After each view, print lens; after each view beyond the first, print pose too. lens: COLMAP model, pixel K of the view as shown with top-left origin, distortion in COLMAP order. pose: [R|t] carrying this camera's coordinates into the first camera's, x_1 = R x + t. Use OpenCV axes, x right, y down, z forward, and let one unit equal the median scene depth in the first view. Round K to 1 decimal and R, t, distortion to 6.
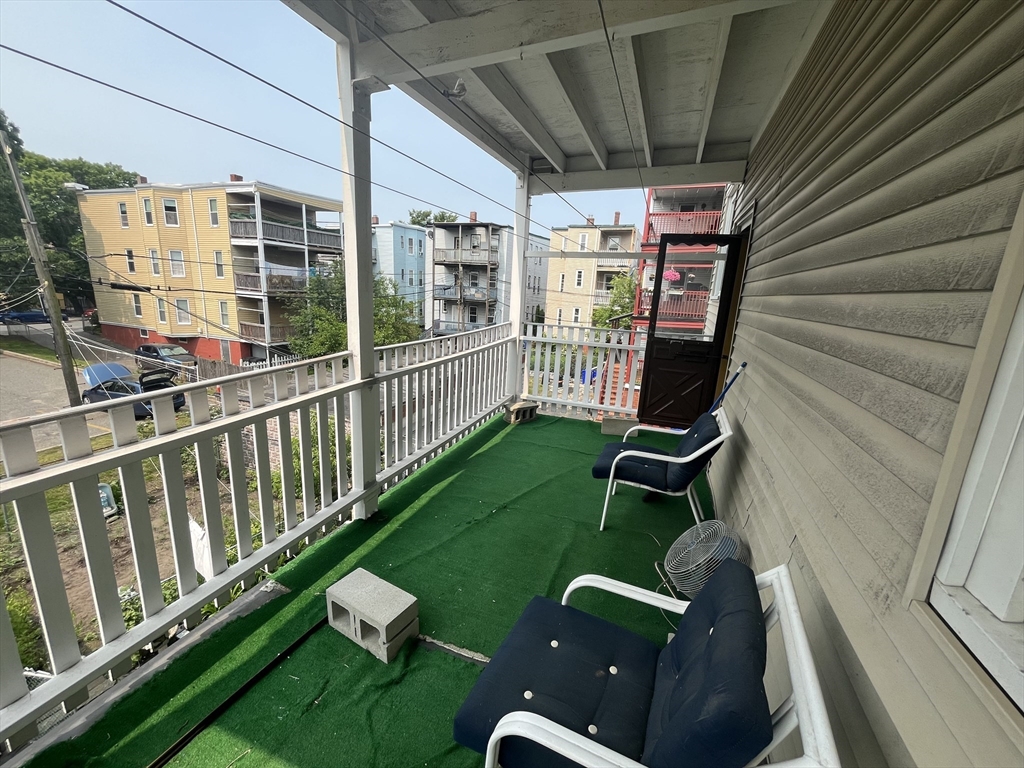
lens RADIAL K [[414.9, 0, 508.0], [0, 414.9, 382.5], [0, 0, 1]] dist [-0.001446, -0.000441]
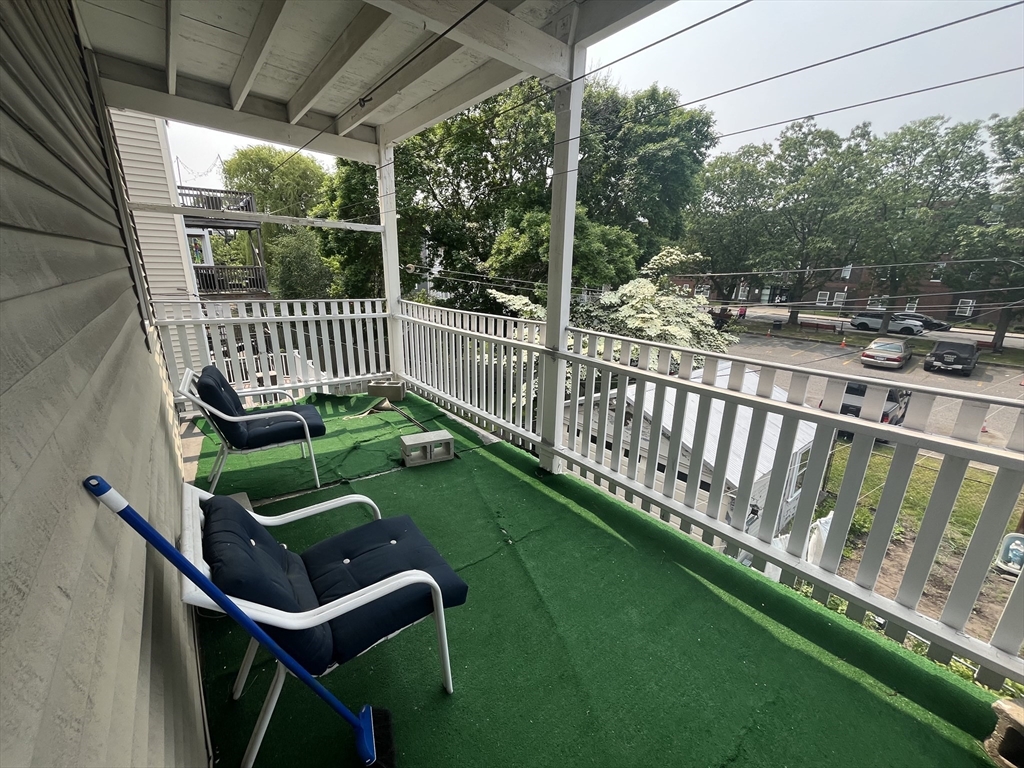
lens RADIAL K [[414.9, 0, 508.0], [0, 414.9, 382.5], [0, 0, 1]] dist [-0.001446, -0.000441]
pose [[-0.503711, 0.193222, -0.841986, 0.560733], [-0.223520, 0.912323, 0.343082, -0.235727], [0.834455, 0.361015, -0.416358, 1.136099]]
